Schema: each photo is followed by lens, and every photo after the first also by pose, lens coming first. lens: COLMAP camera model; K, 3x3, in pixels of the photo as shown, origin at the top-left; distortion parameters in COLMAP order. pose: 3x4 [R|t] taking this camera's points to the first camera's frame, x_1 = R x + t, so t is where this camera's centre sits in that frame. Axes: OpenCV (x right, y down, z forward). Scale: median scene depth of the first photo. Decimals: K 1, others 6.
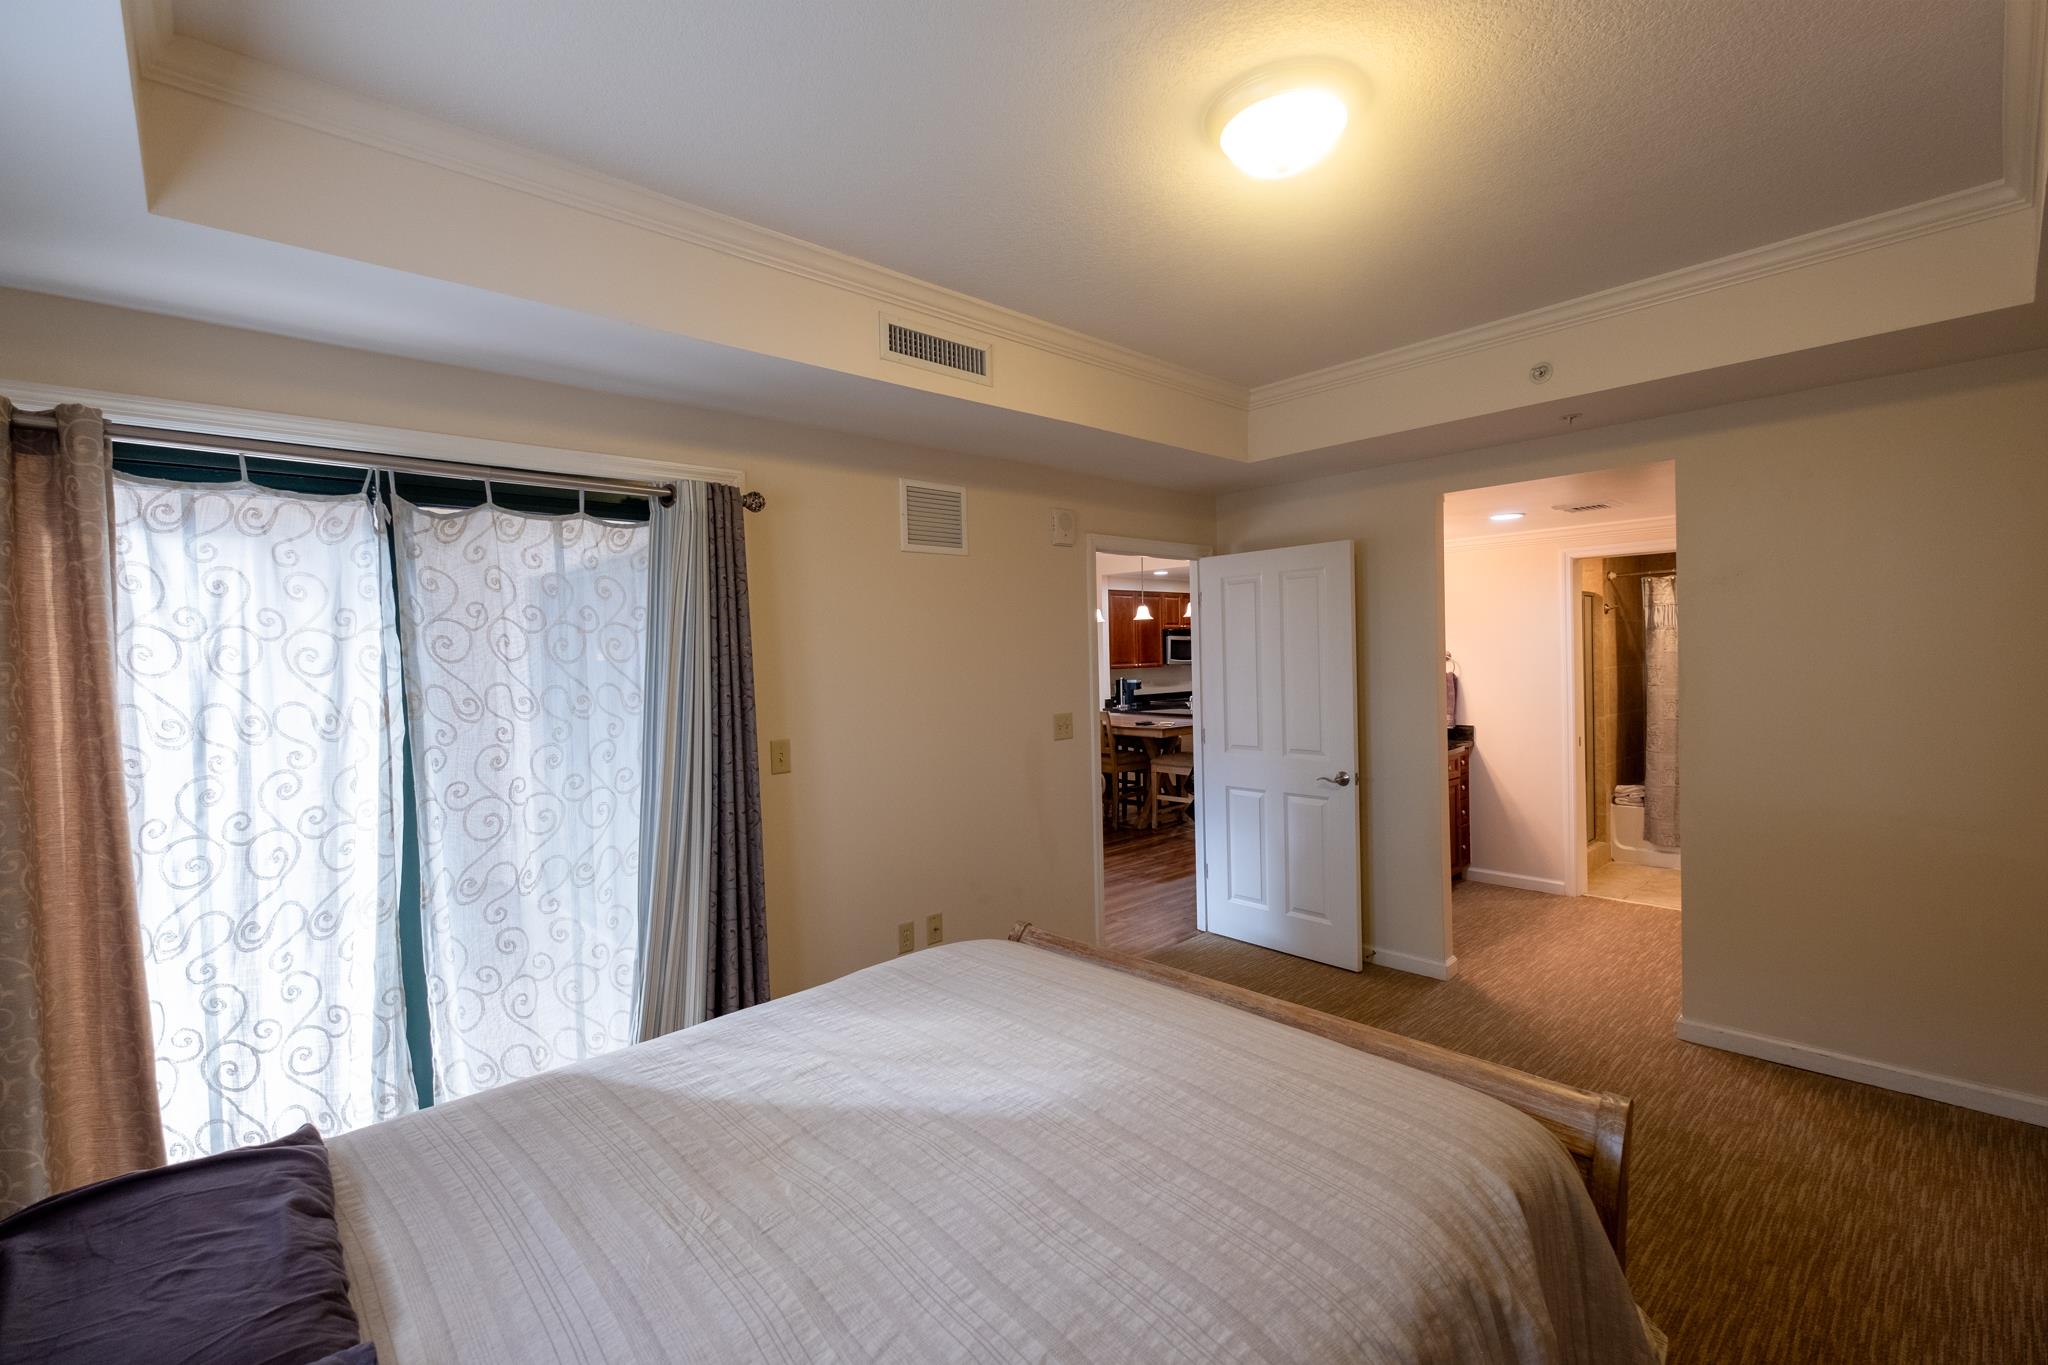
lens RADIAL K [[896.2, 0, 1019.5], [0, 896.2, 676.8], [0, 0, 1]] dist [-0.003107, -0.001421]
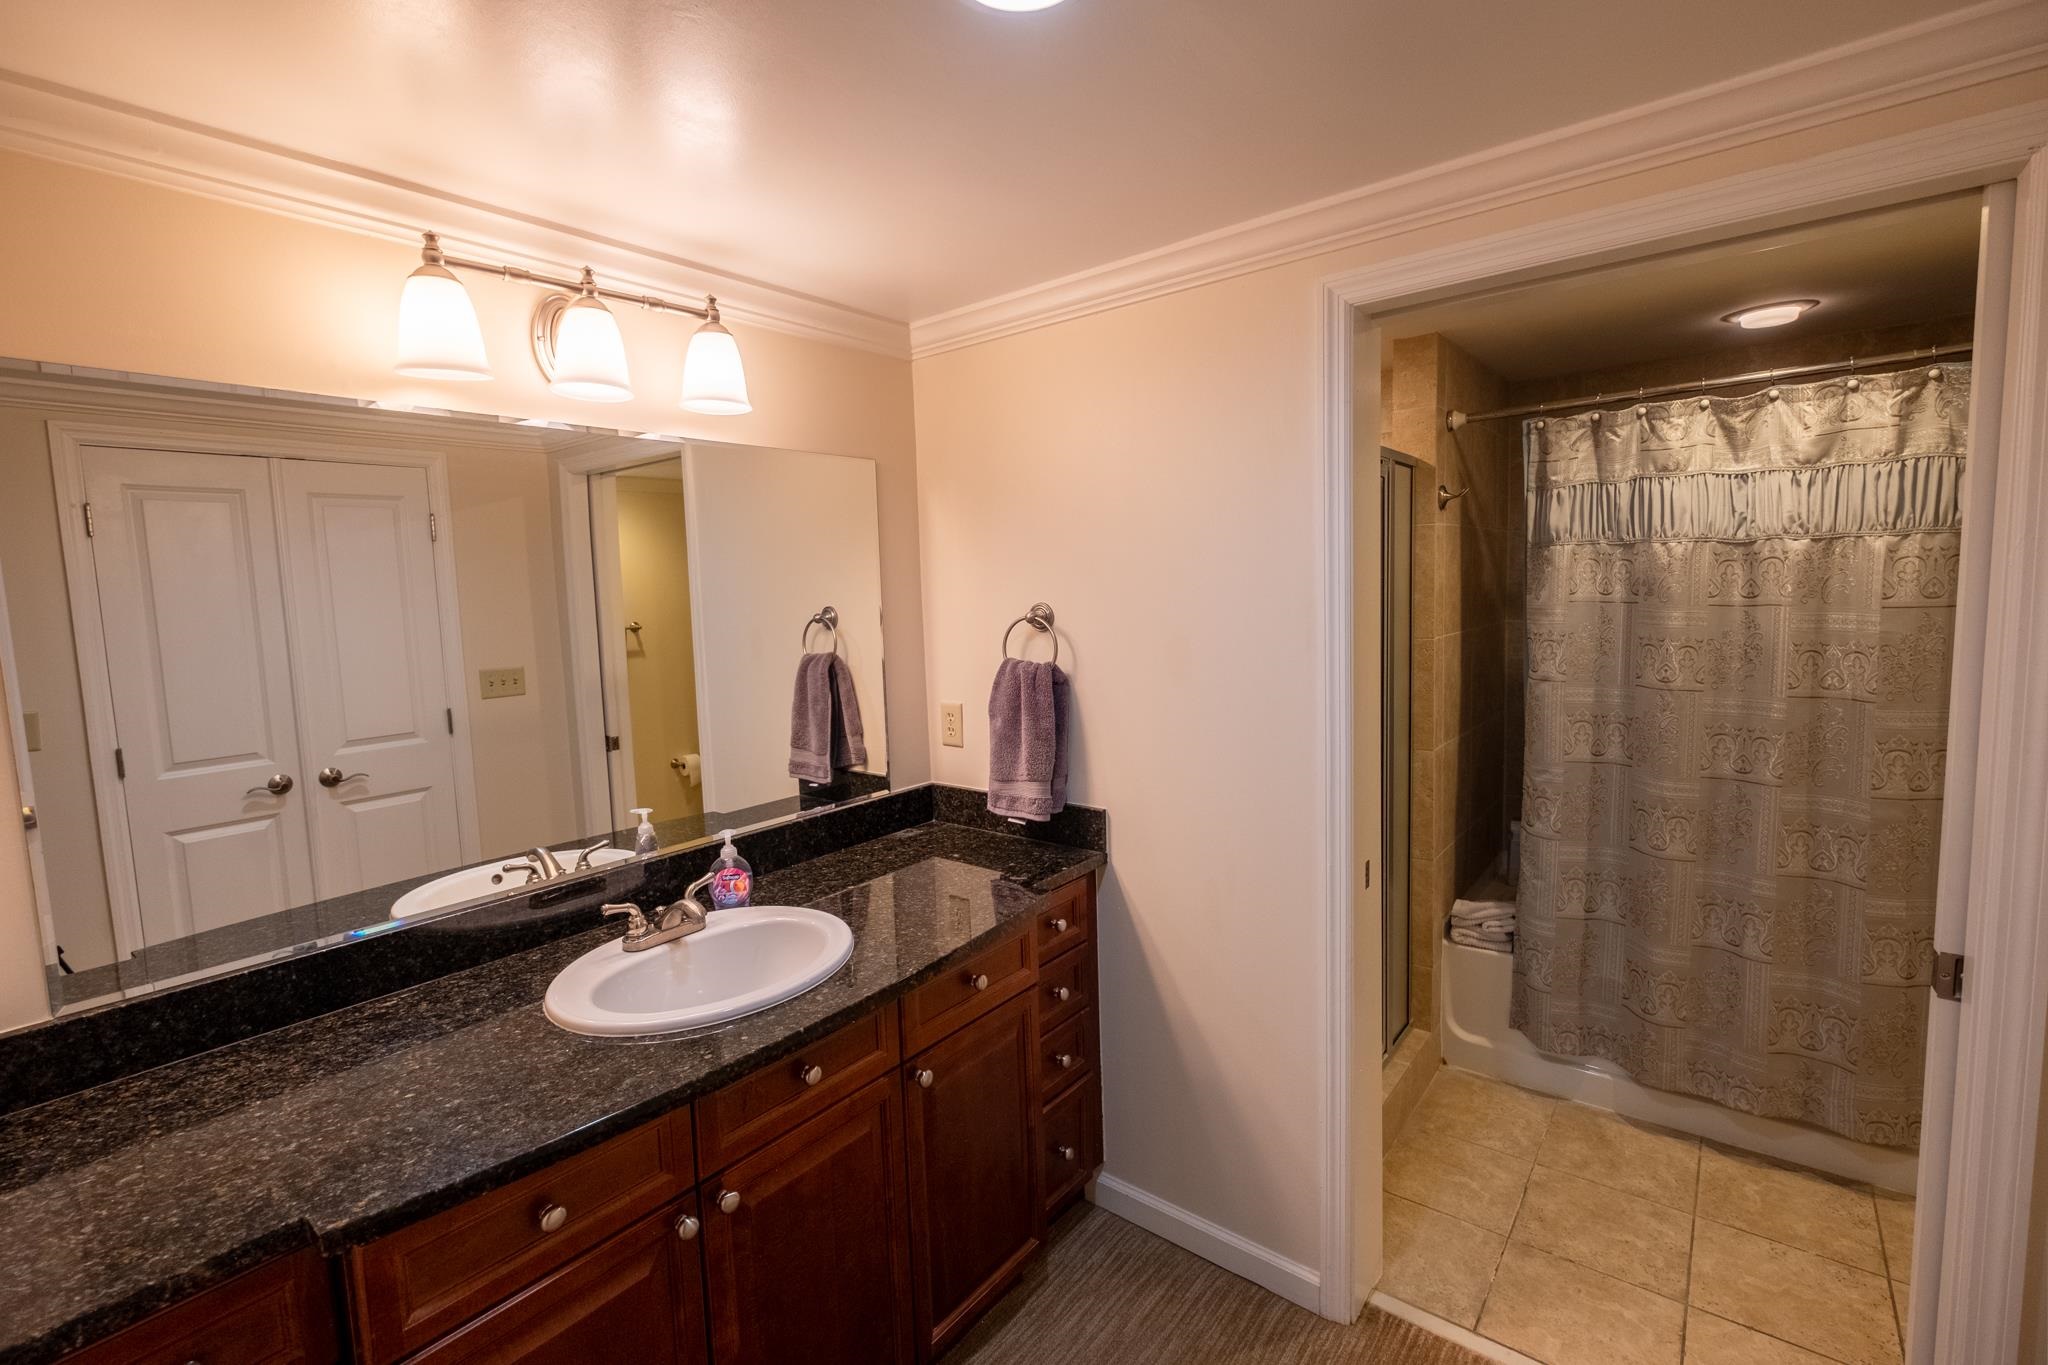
lens RADIAL K [[896.2, 0, 1024.9], [0, 896.2, 675.5], [0, 0, 1]] dist [-0.003107, -0.001421]
pose [[0.987610, -0.025499, 0.154841, 0.399383], [0.014094, 0.997136, 0.074308, -0.026704], [-0.156292, -0.071205, 0.985141, 0.617249]]
